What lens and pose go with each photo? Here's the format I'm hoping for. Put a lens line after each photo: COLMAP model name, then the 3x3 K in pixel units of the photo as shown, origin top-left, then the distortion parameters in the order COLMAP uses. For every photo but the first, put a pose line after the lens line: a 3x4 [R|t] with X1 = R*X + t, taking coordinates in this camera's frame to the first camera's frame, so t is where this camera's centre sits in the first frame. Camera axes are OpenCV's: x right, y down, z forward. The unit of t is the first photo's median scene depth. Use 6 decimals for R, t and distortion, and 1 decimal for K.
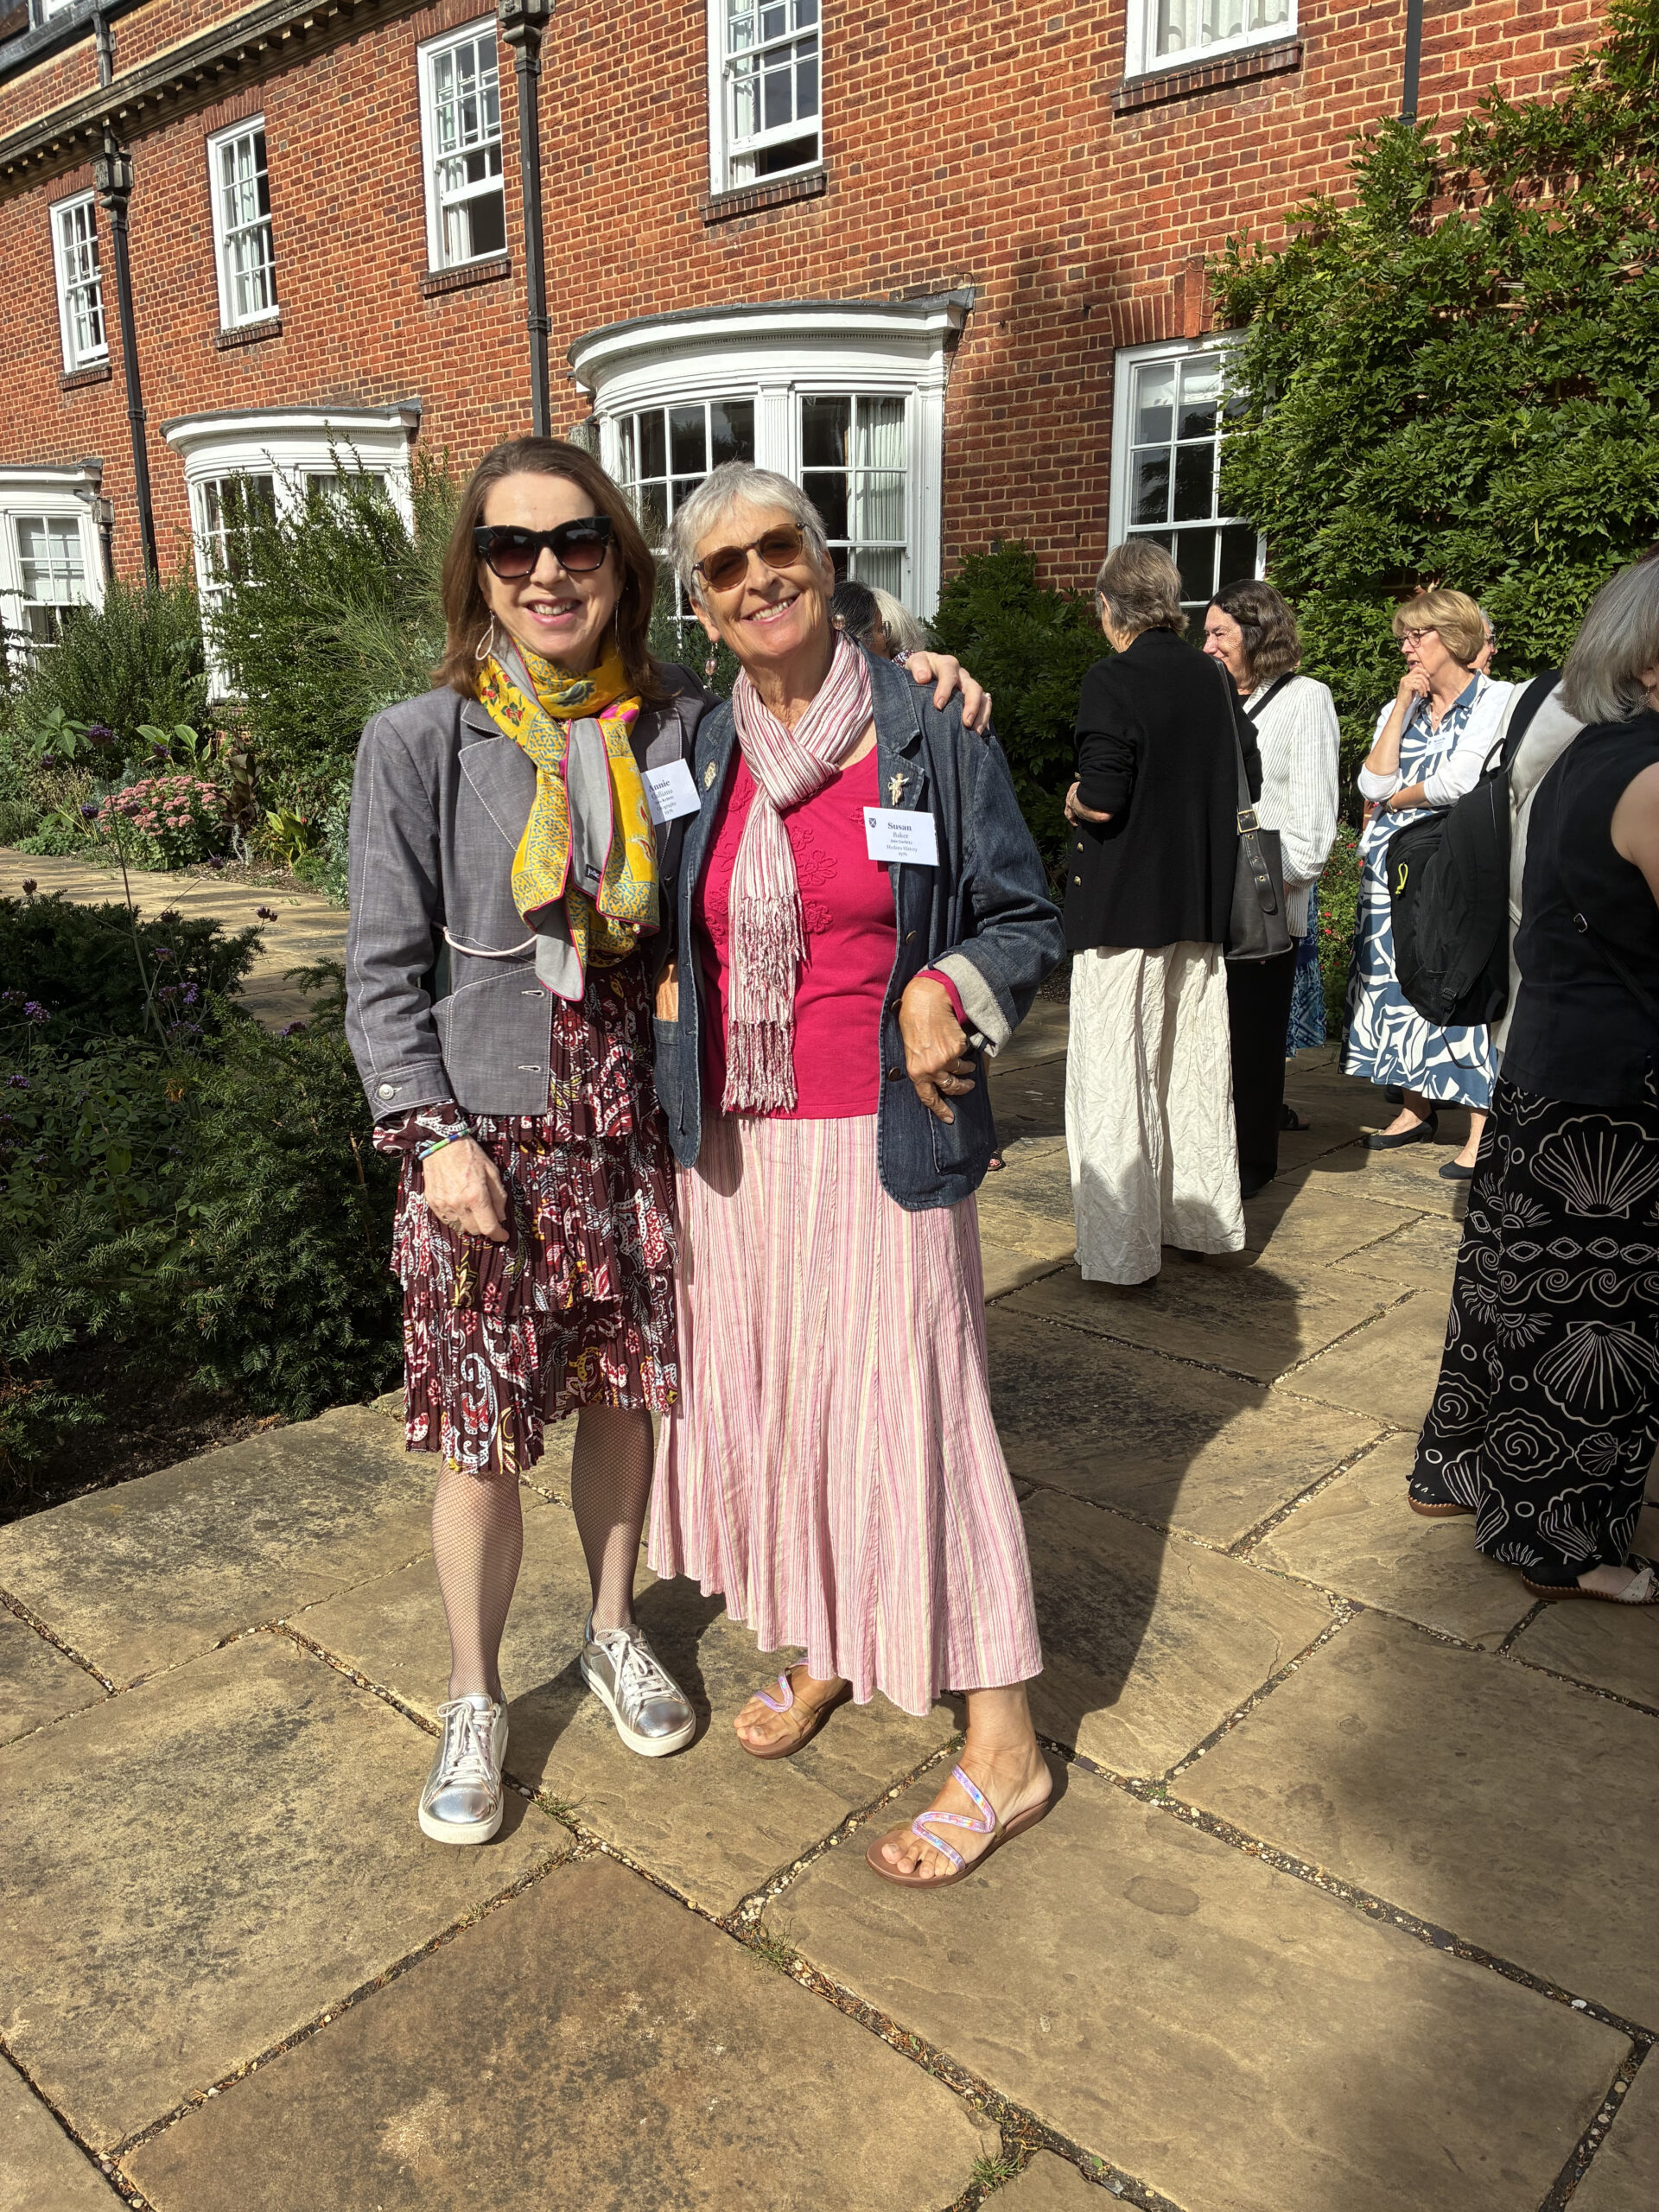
lens RADIAL K [[1652.3, 0, 829.5], [0, 1652.3, 1106.0], [0, 0, 1]] dist [0.092925, -0.115054]
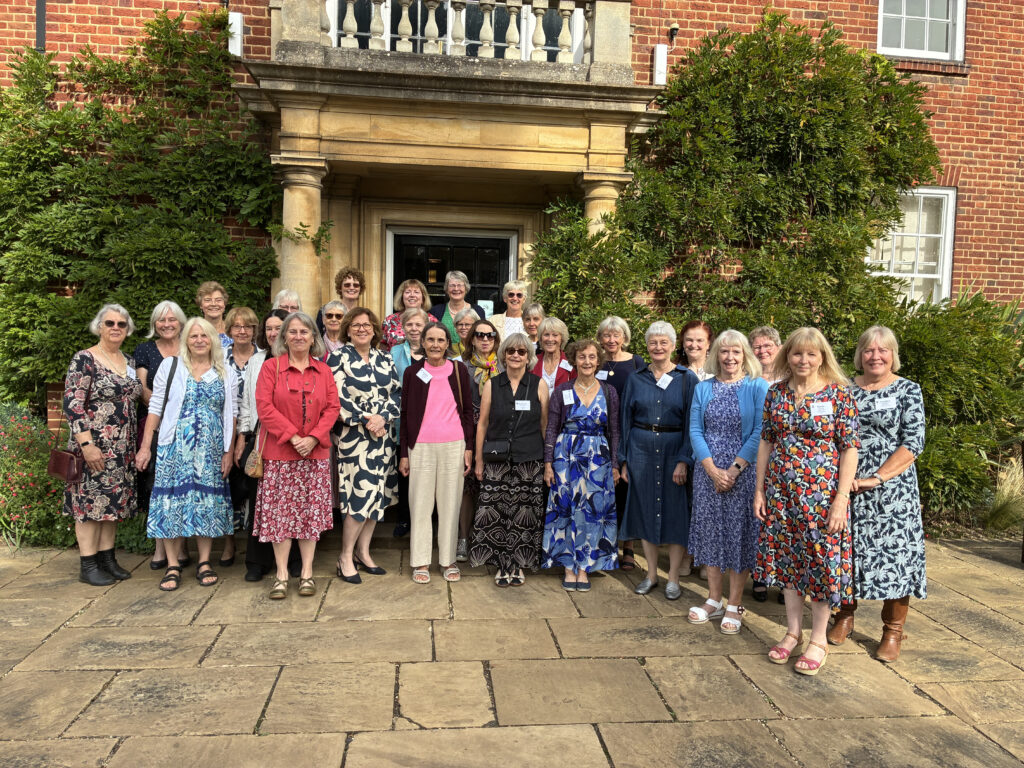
lens RADIAL K [[787.7, 0, 512.0], [0, 787.7, 384.0], [0, 0, 1]] dist [0.097465, -0.132373]
pose [[0.669939, -0.023318, 0.742050, 0.022210], [0.150743, 0.982959, -0.105205, -0.040951], [-0.726951, 0.182340, 0.662038, 0.084091]]
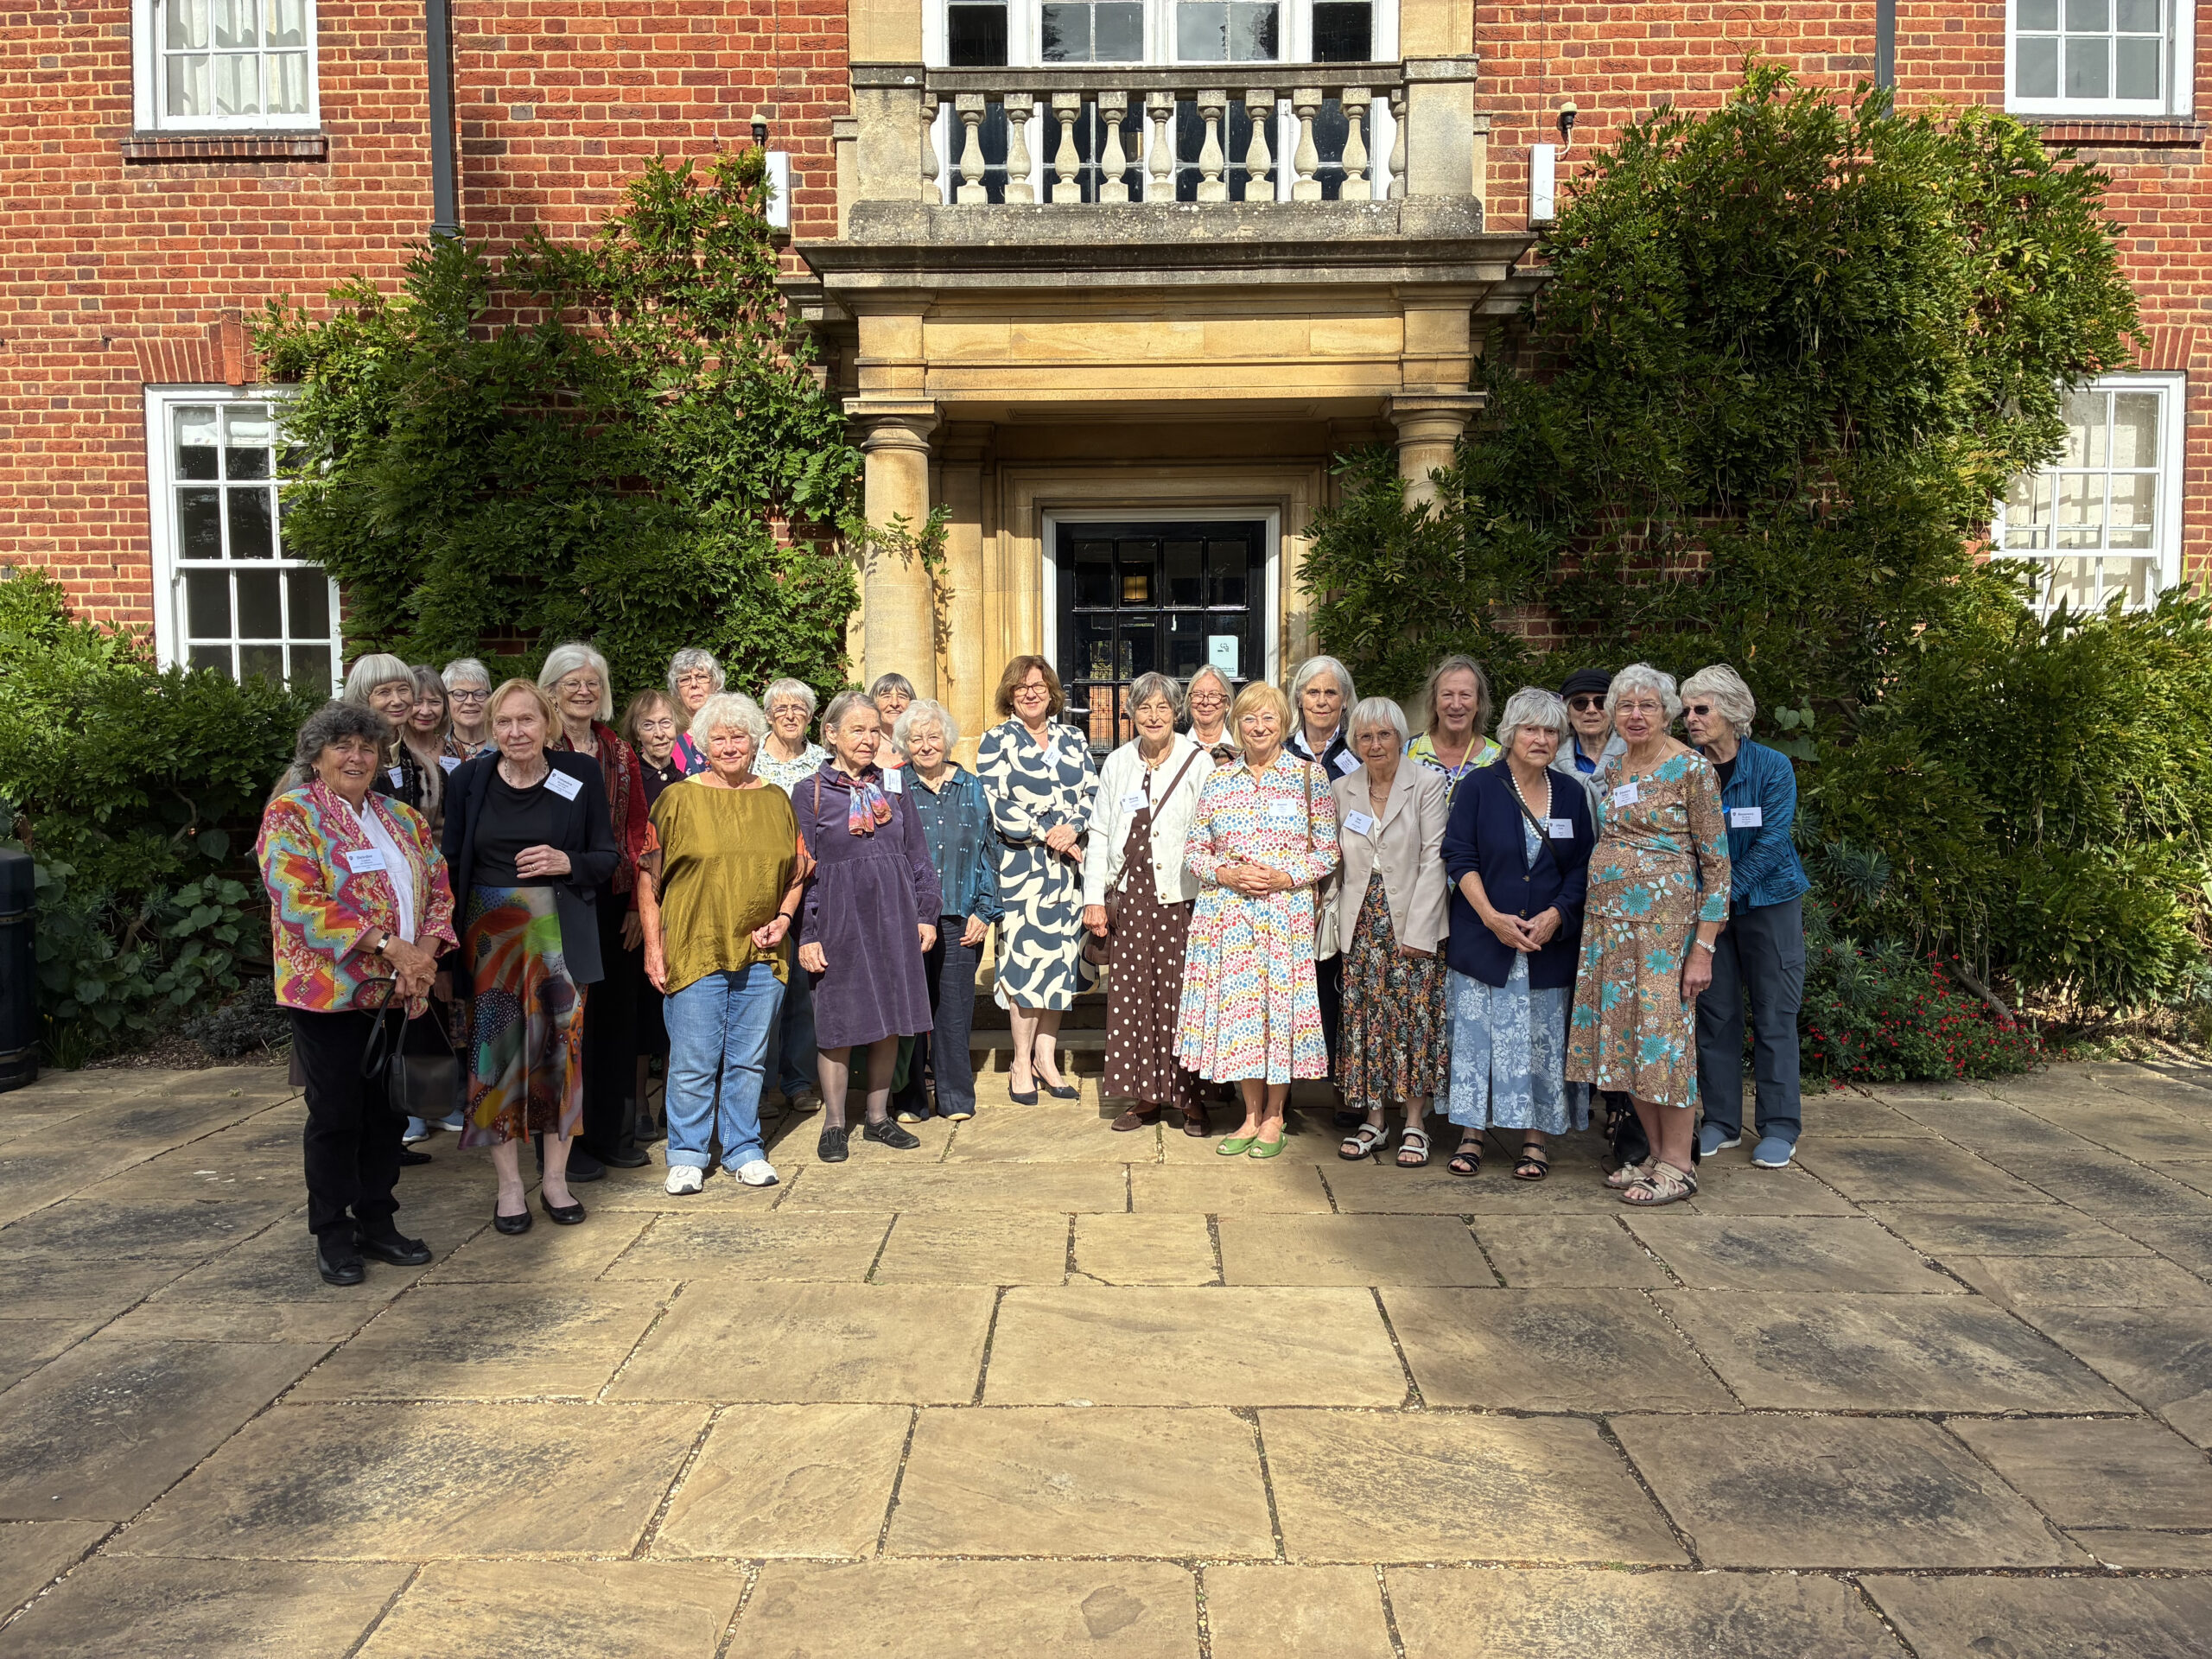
lens RADIAL K [[1652.3, 0, 1106.0], [0, 1652.3, 829.5], [0, 0, 1]] dist [0.092925, -0.115054]
pose [[0.756732, -0.046865, 0.652044, -0.070236], [0.158026, 0.980960, -0.112892, -0.007276], [-0.634338, 0.188469, 0.749729, -0.030716]]
